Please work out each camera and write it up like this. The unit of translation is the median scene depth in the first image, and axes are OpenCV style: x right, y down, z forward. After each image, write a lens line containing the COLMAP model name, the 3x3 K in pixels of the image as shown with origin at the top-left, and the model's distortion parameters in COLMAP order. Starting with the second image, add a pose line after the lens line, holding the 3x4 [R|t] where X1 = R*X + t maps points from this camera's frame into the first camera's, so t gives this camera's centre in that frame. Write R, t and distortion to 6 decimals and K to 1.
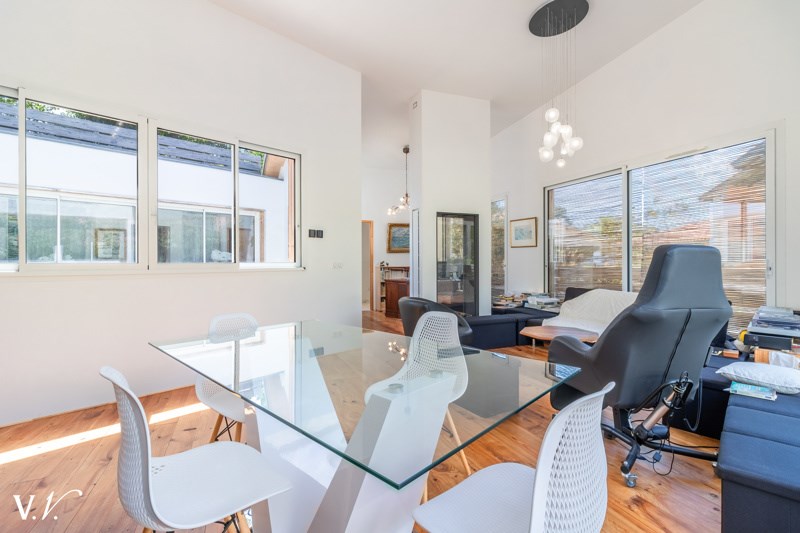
lens RADIAL K [[379.1, 0, 399.1], [0, 379.1, 262.6], [0, 0, 1]] dist [0.001895, 0.000139]
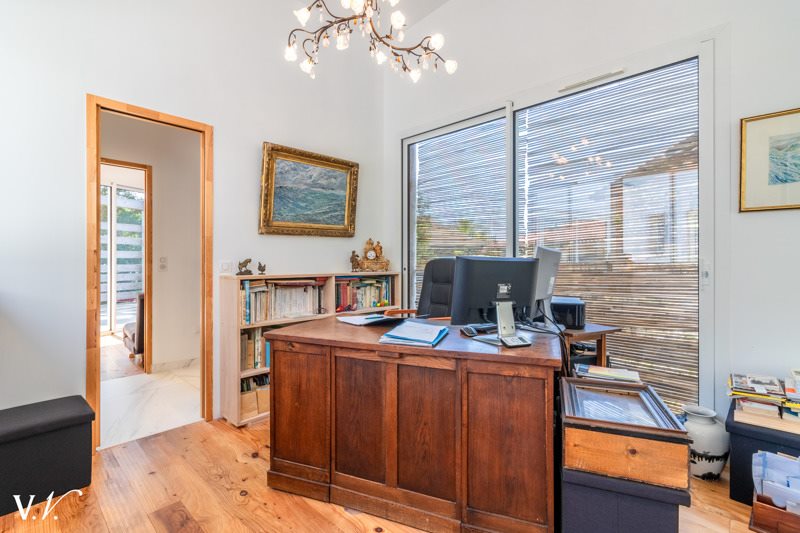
lens RADIAL K [[379.1, 0, 399.1], [0, 379.1, 262.6], [0, 0, 1]] dist [0.001895, 0.000139]
pose [[0.919302, 0.003365, 0.393540, -0.050805], [-0.000895, 0.999979, -0.006458, 0.001367], [-0.393553, 0.005584, 0.919285, 0.664119]]
